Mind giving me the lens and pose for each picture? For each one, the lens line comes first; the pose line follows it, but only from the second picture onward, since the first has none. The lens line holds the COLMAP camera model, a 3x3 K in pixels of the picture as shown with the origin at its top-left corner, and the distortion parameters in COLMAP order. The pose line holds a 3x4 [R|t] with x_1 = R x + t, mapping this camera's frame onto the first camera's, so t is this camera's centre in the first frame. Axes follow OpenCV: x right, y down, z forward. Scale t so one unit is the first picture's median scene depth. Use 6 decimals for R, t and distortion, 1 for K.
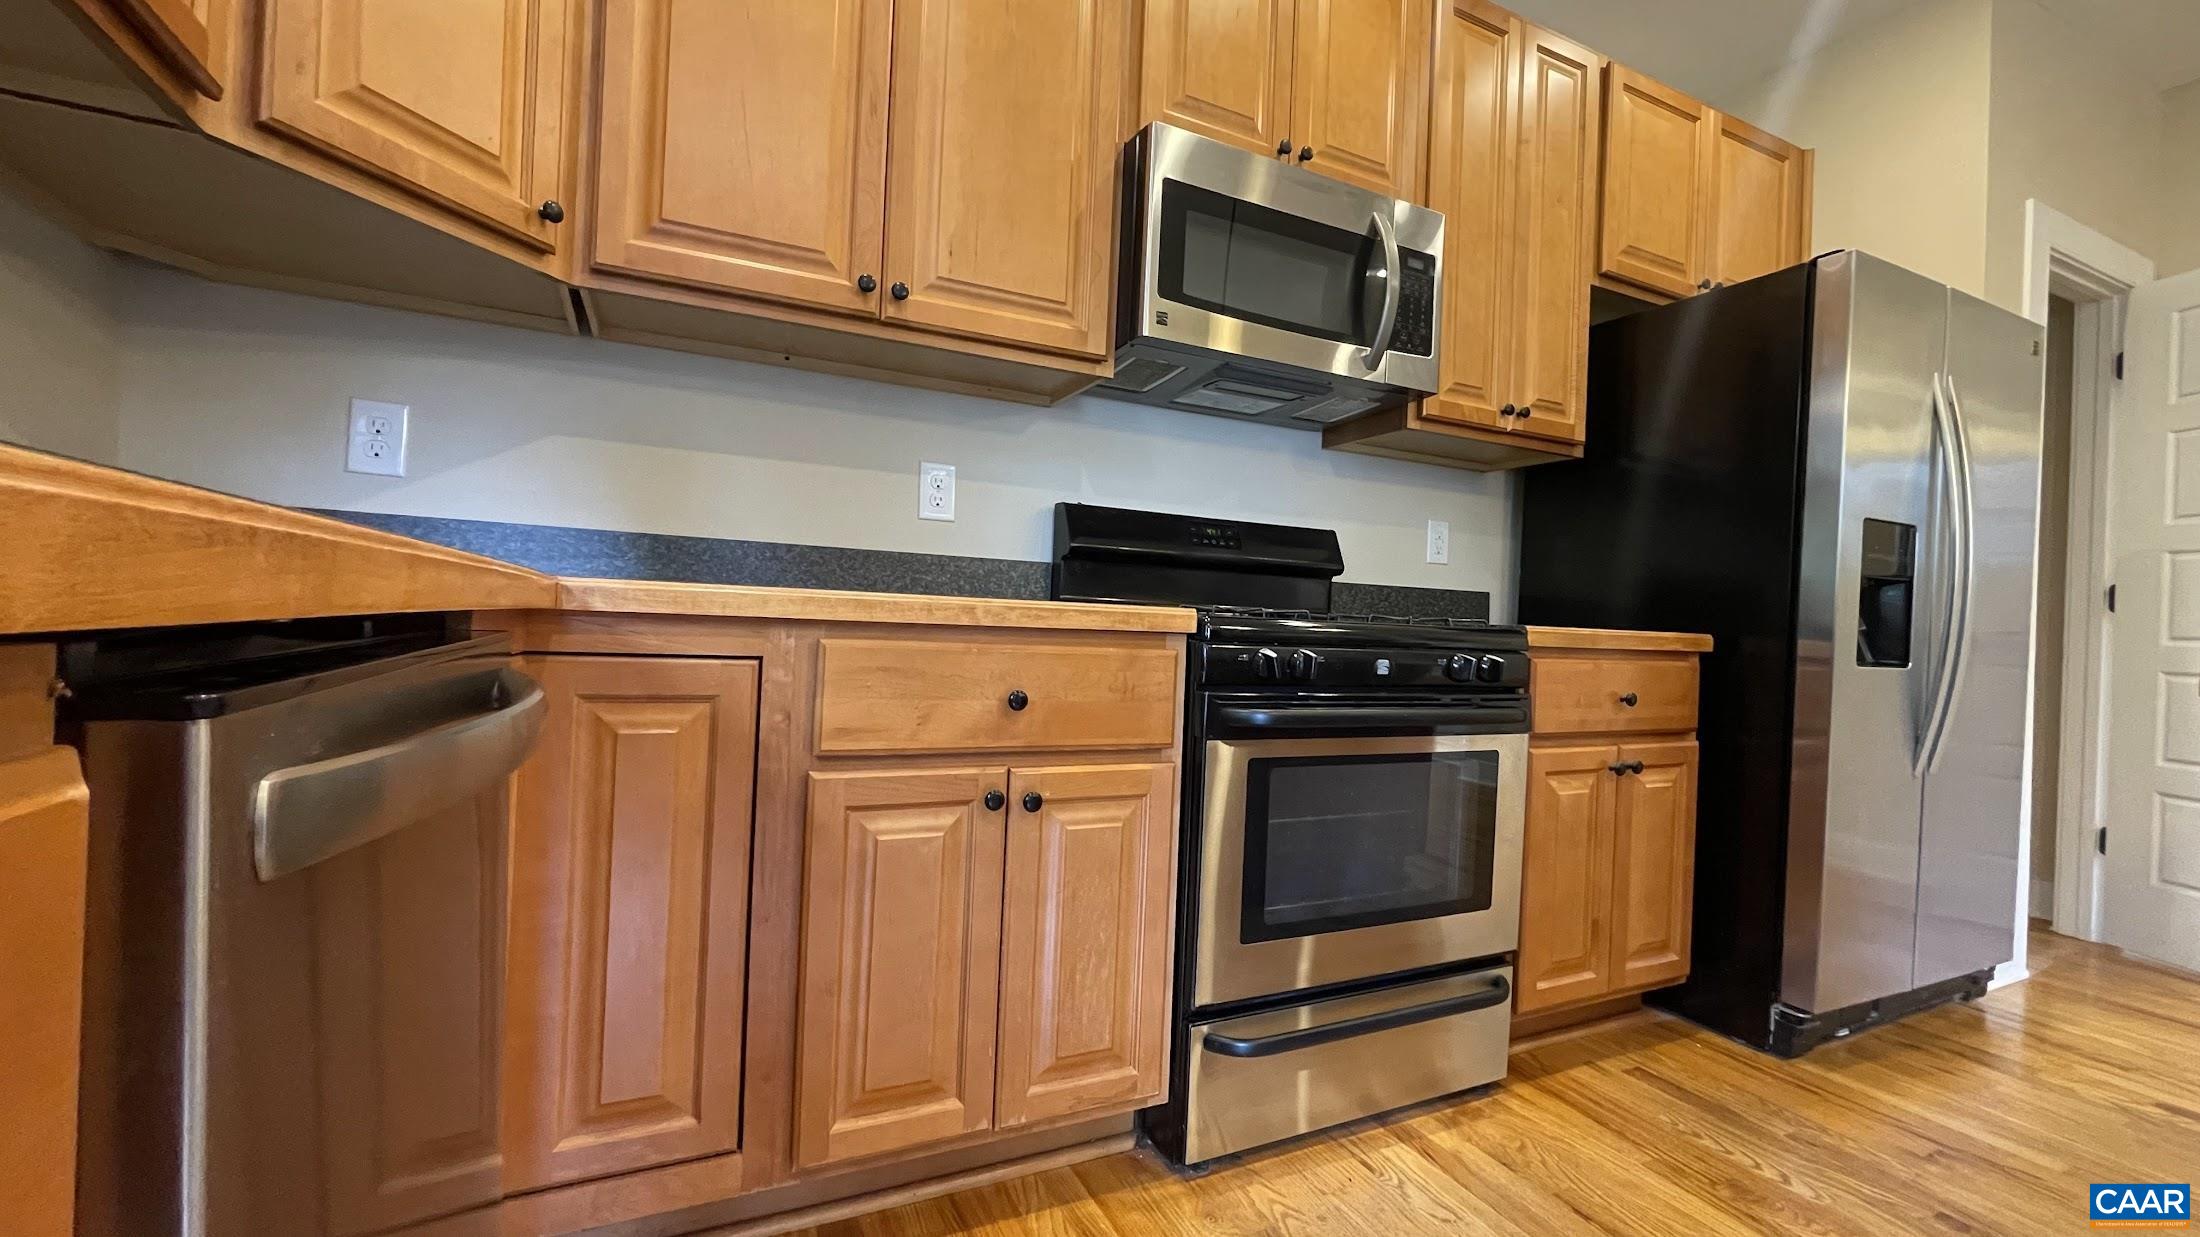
lens RADIAL K [[894.3, 0, 1100.0], [0, 894.3, 618.5], [0, 0, 1]] dist [-0.002151, 0.003411]
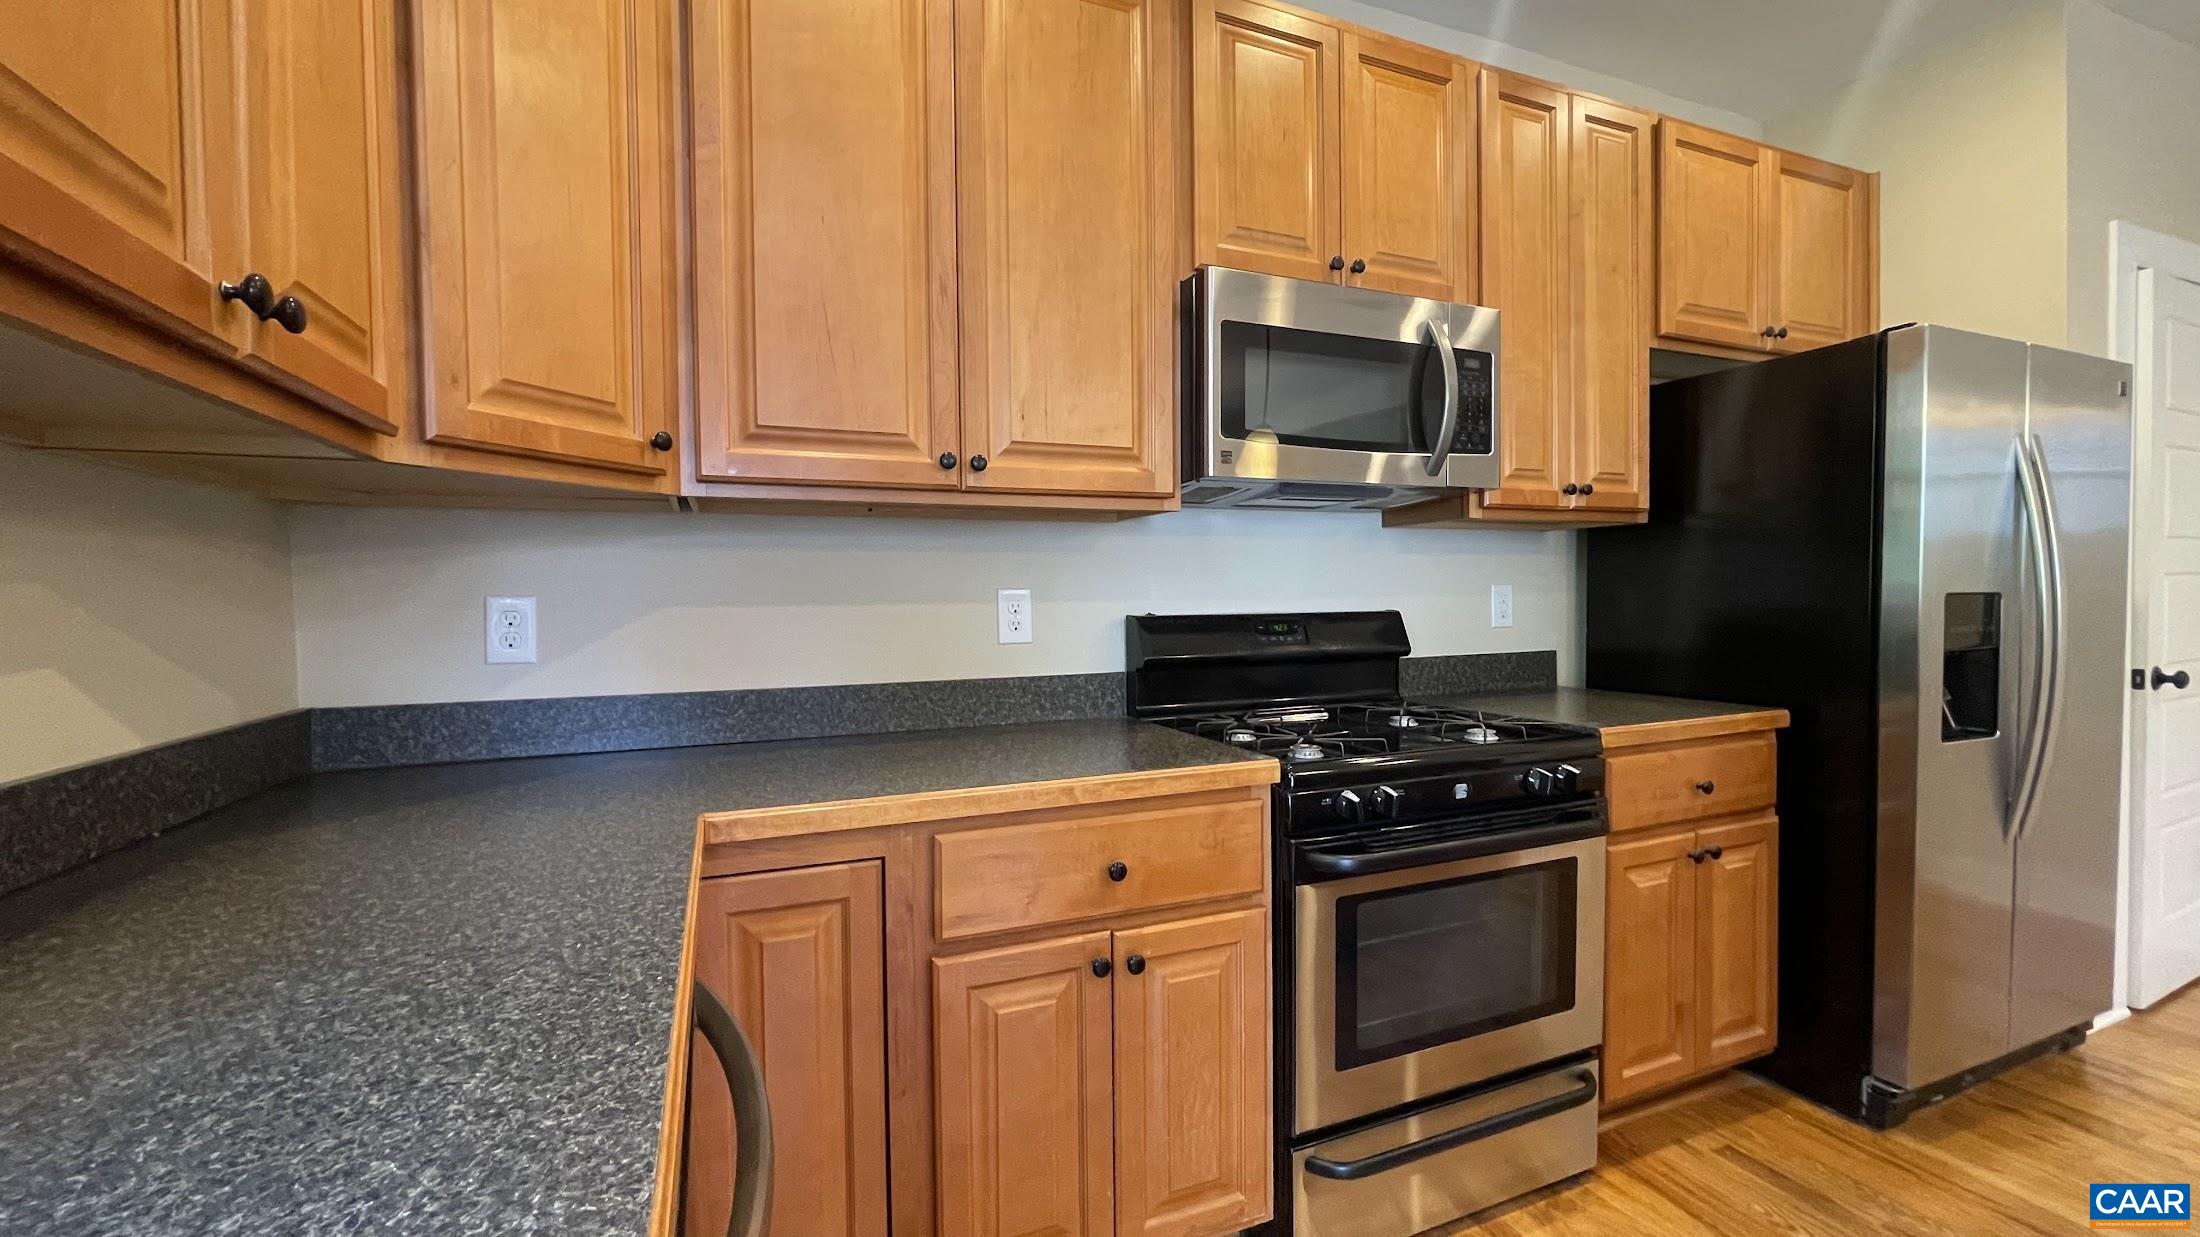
lens RADIAL K [[890.3, 0, 1099.7], [0, 890.3, 617.0], [0, 0, 1]] dist [0.000586, 0.000520]
pose [[0.997241, -0.051959, -0.053020, -0.029617], [0.053466, 0.998193, 0.027412, -0.172085], [0.051500, -0.030172, 0.998217, -0.035996]]
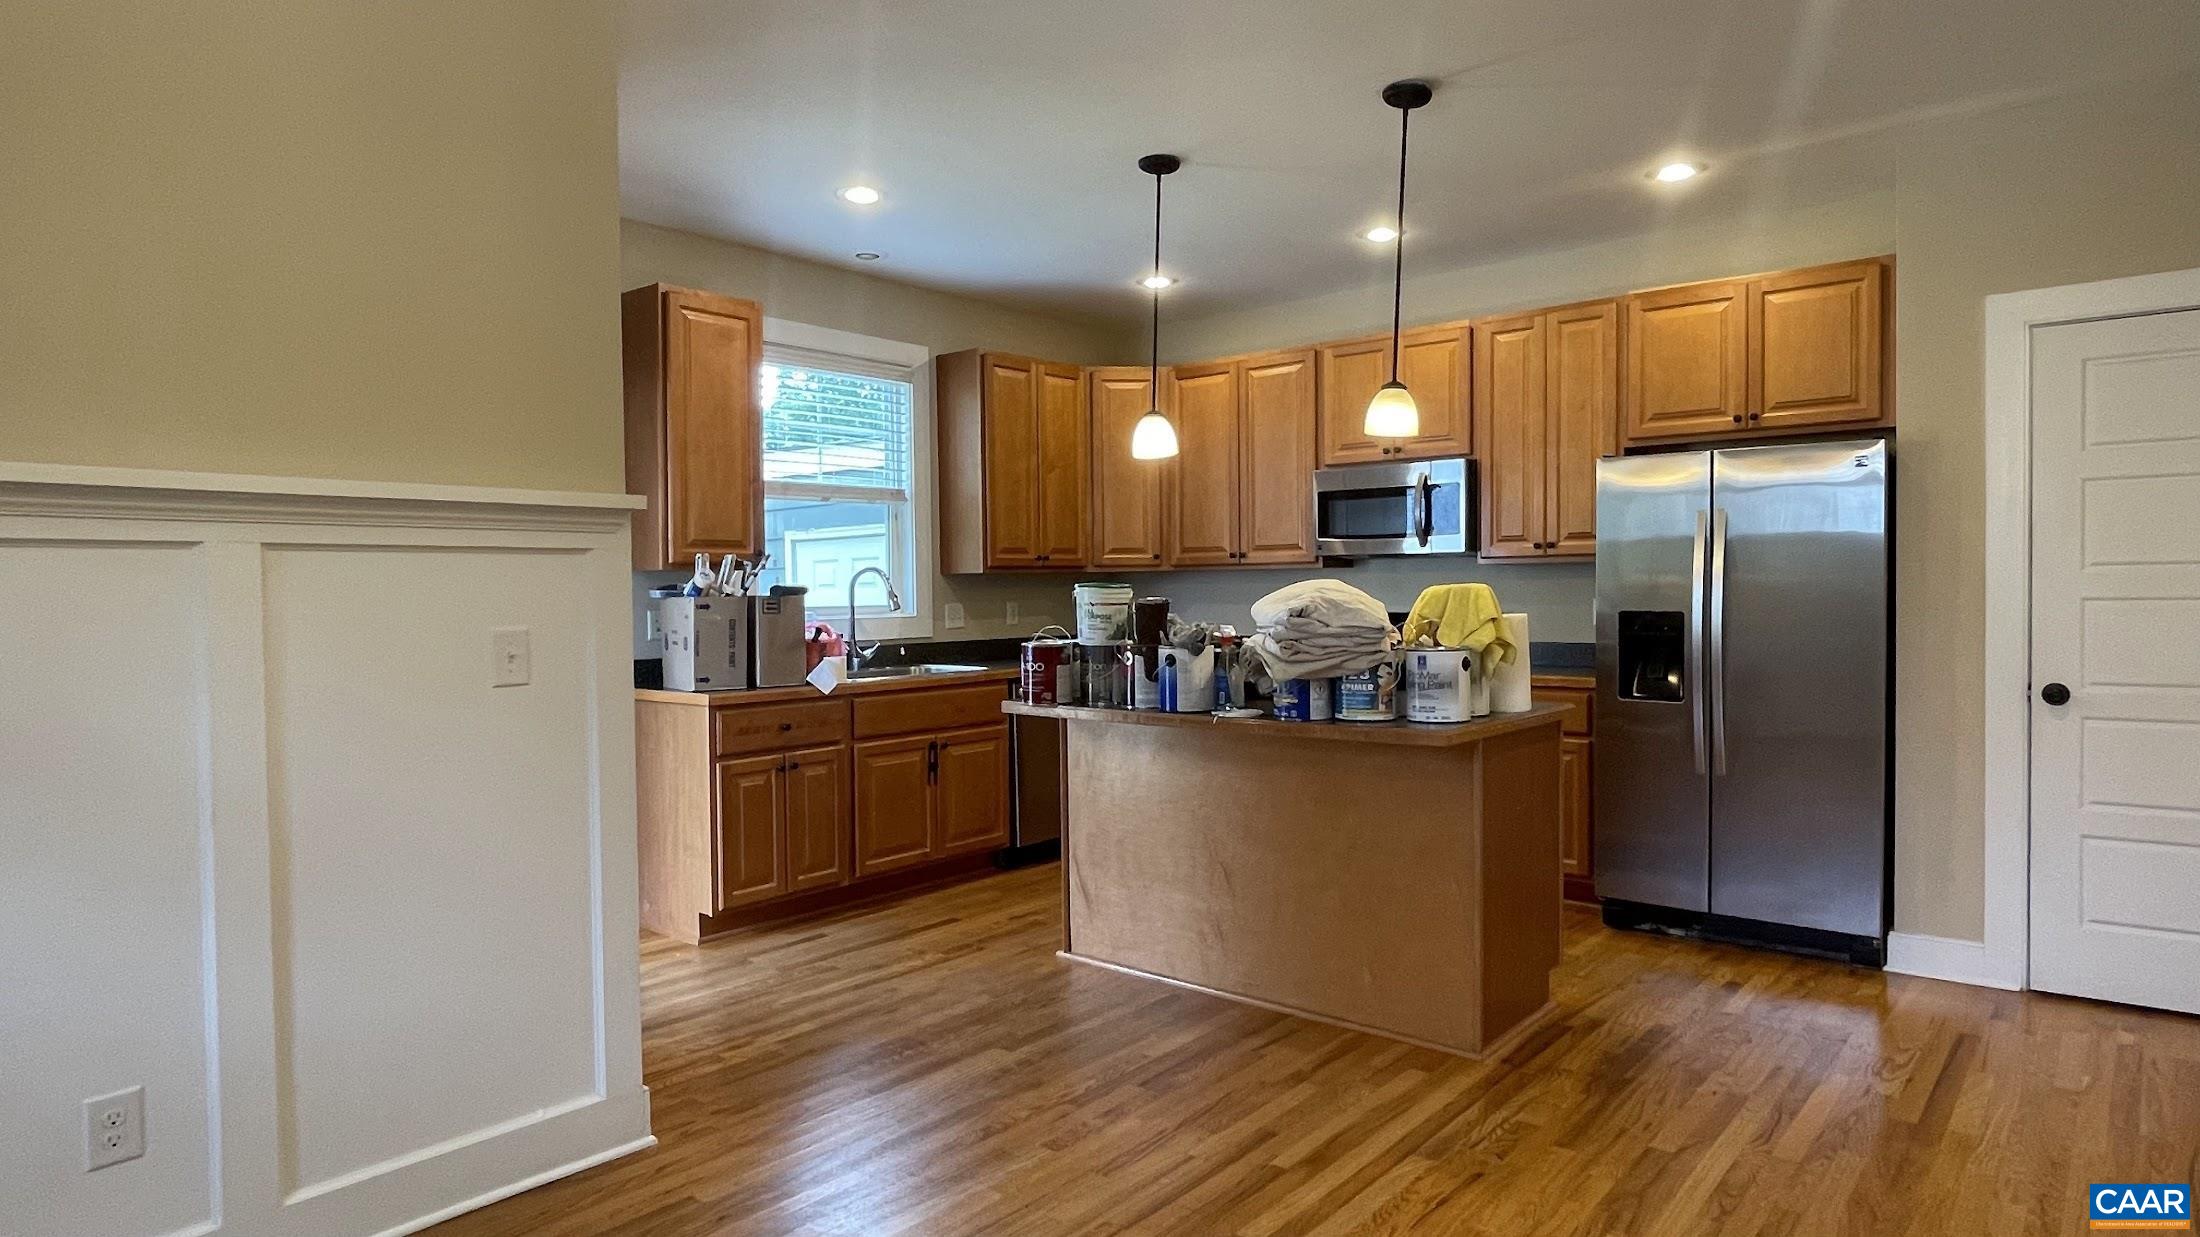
lens RADIAL K [[1163.1, 0, 1100.0], [0, 1163.1, 618.5], [0, 0, 1]] dist [-0.000697, -0.000062]
pose [[0.407955, -0.021468, -0.912749, 2.582143], [0.028009, 0.999547, -0.010991, -0.105923], [0.912572, -0.021081, 0.408372, -0.836443]]
